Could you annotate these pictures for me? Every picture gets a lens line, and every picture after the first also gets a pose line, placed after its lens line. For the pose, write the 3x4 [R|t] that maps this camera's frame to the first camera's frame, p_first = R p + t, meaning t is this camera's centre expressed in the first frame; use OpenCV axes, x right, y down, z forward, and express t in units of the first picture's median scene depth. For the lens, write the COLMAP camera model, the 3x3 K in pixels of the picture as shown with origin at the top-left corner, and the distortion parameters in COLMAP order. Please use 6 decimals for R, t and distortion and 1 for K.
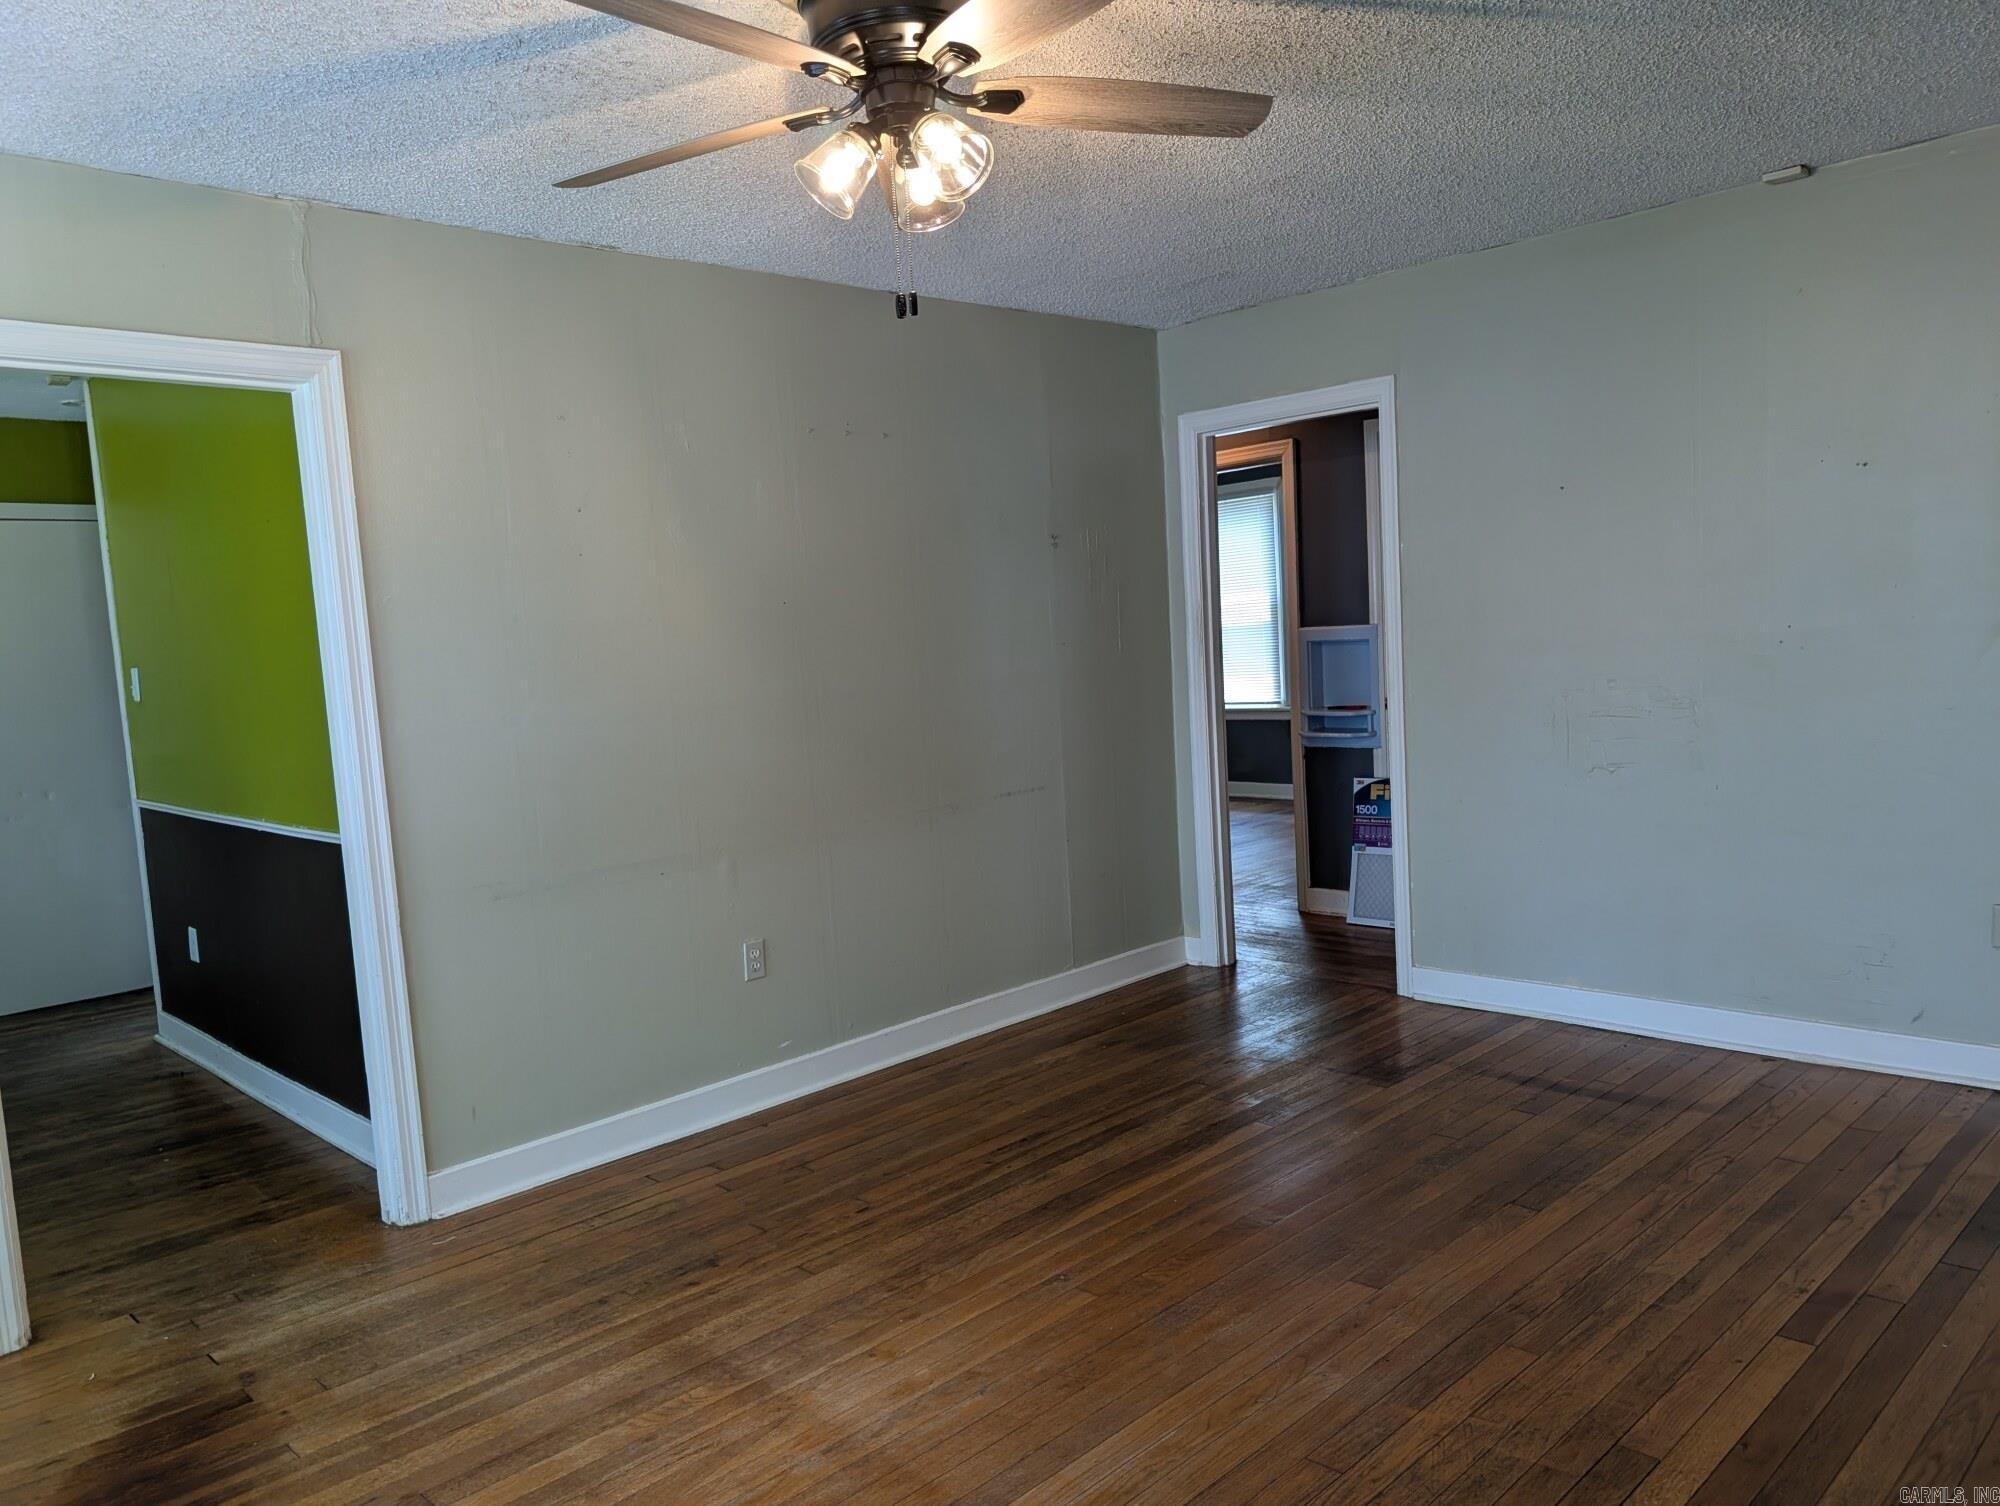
lens RADIAL K [[1434.8, 0, 998.0], [0, 1434.8, 773.8], [0, 0, 1]] dist [0.013432, -0.005781]
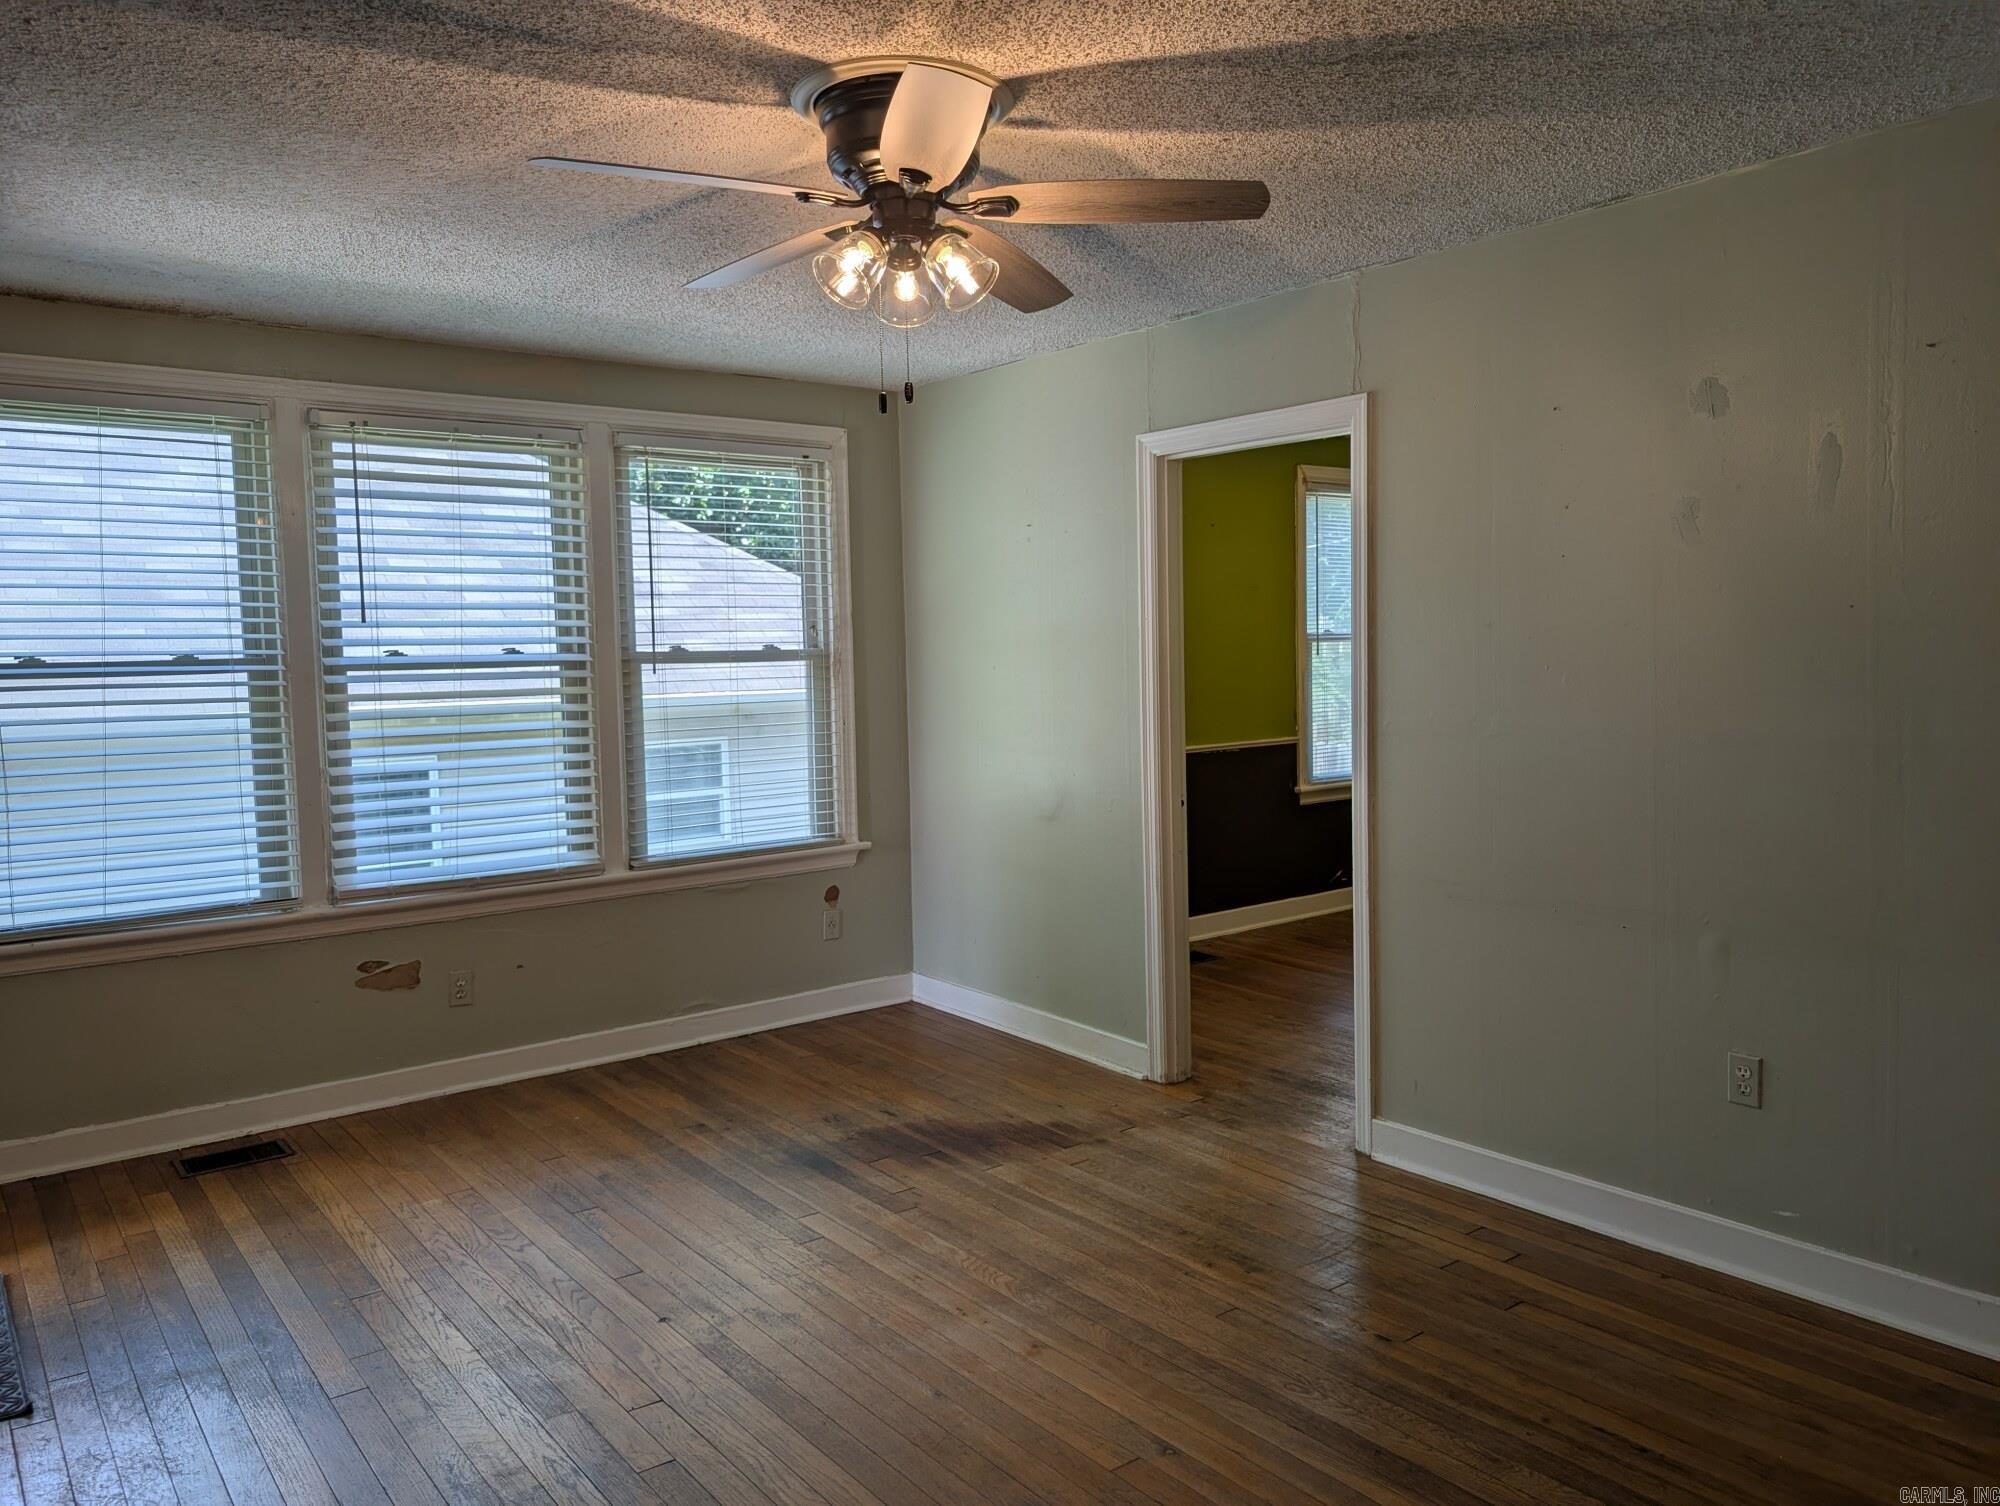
lens RADIAL K [[1434.8, 0, 1046.2], [0, 1434.8, 707.8], [0, 0, 1]] dist [0.013432, -0.005781]
pose [[-0.093276, 0.100142, -0.990591, 0.719760], [-0.076779, 0.991243, 0.107437, -0.142549], [0.992676, 0.086078, -0.084770, 0.821622]]
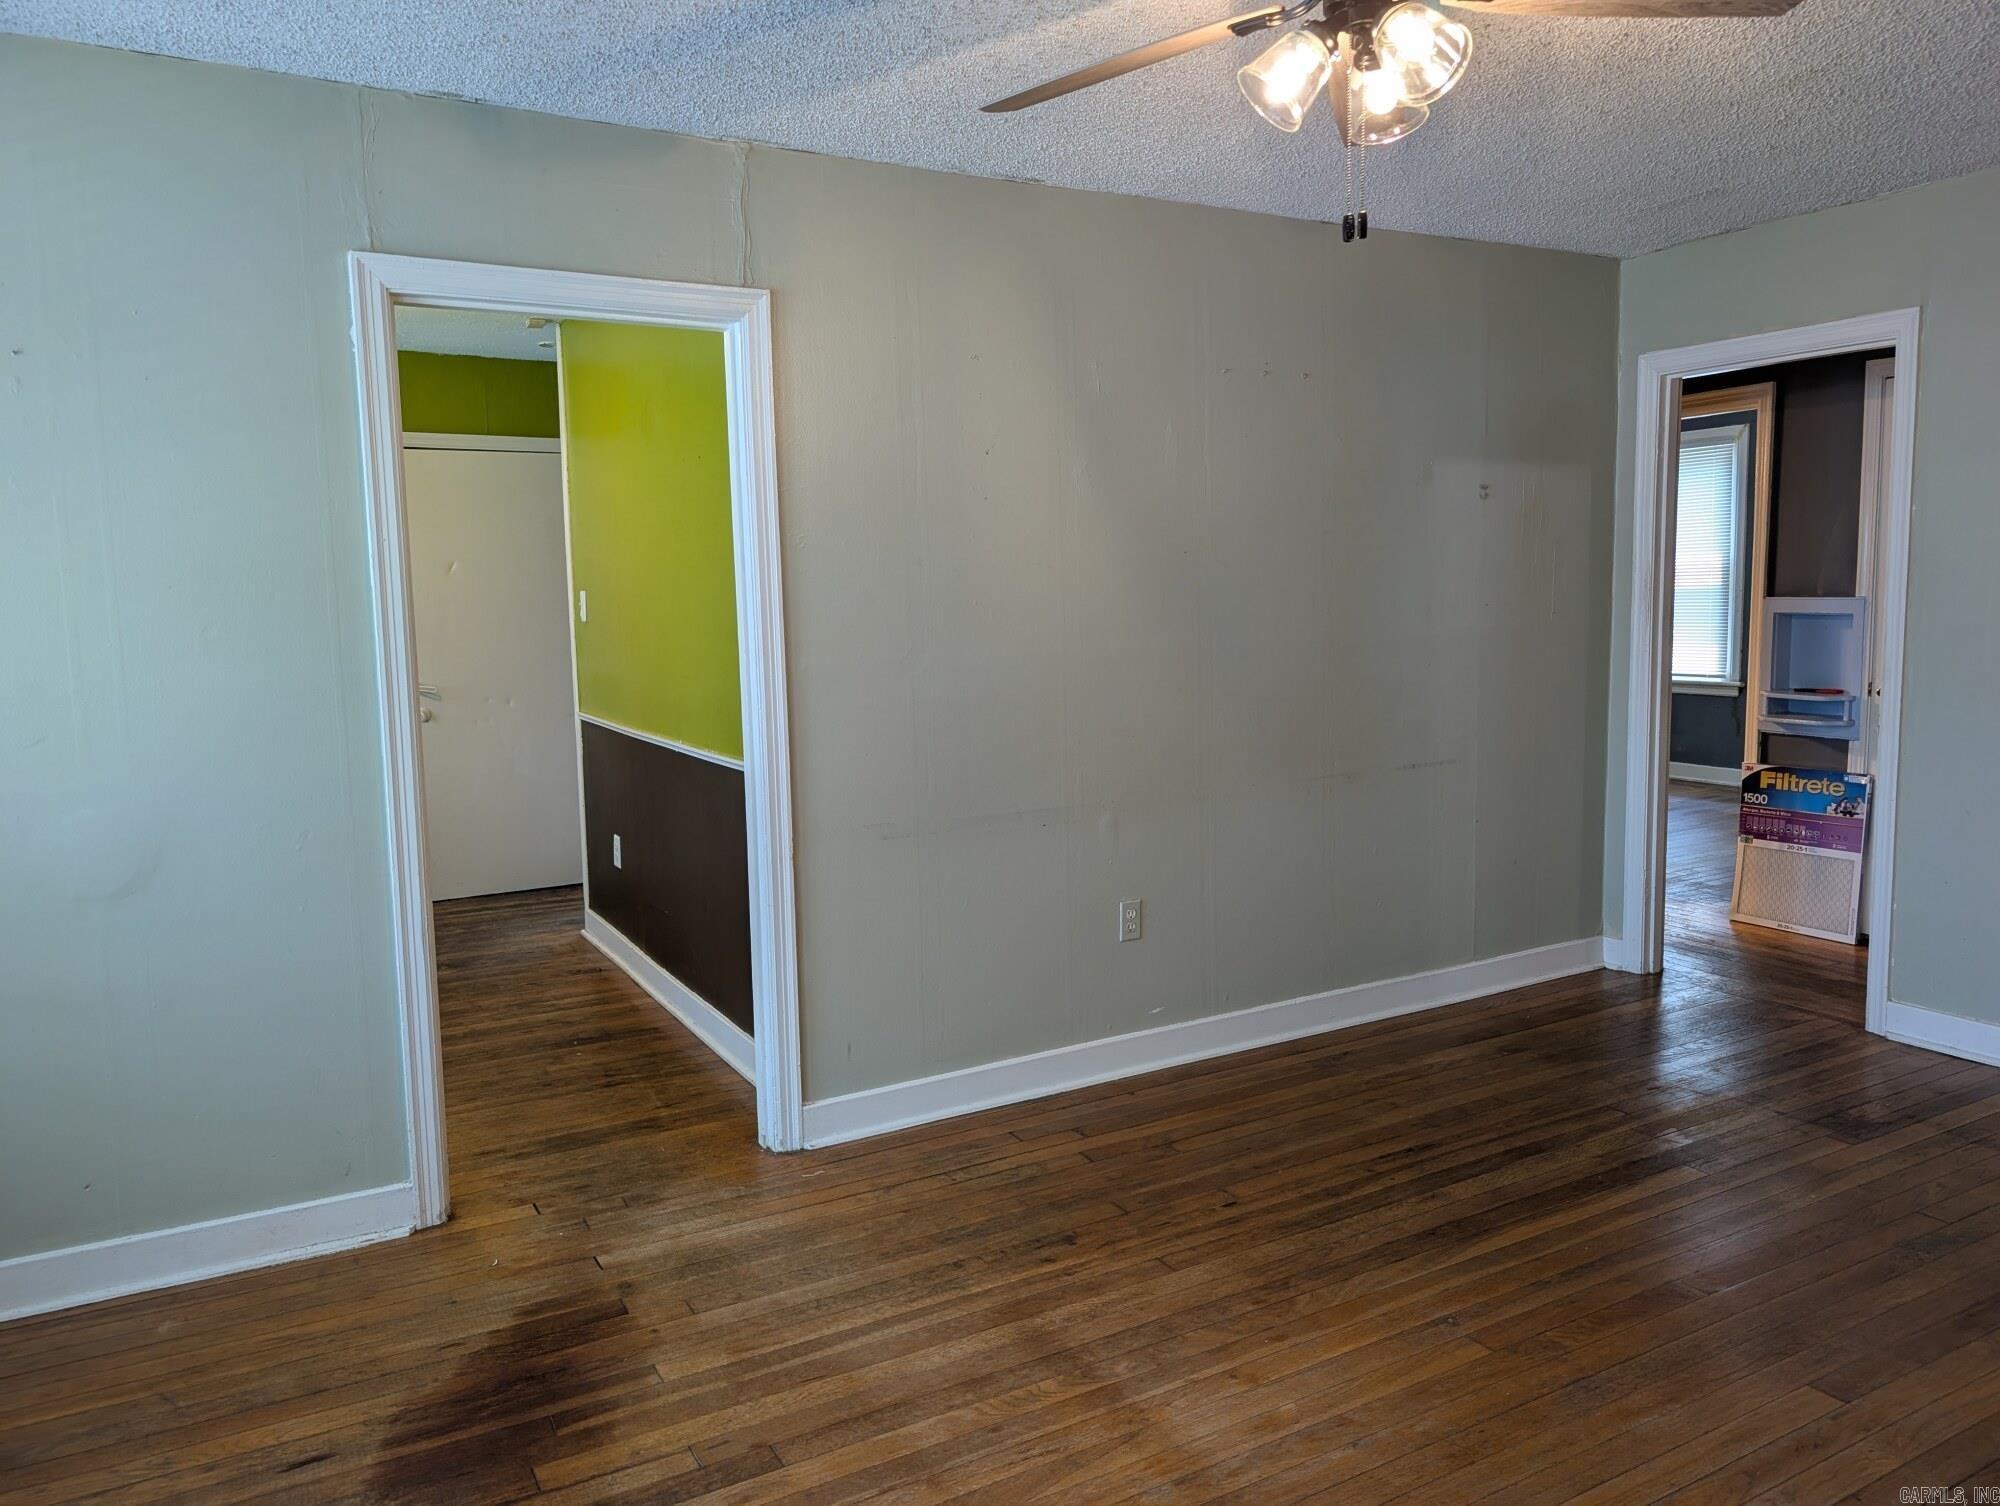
lens RADIAL K [[1434.8, 0, 1019.1], [0, 1434.8, 741.1], [0, 0, 1]] dist [0.013432, -0.005781]
pose [[0.966626, 0.067318, -0.247188, -0.015140], [-0.063120, 0.997696, 0.024878, -0.012752], [0.248293, -0.008445, 0.968648, 0.058293]]
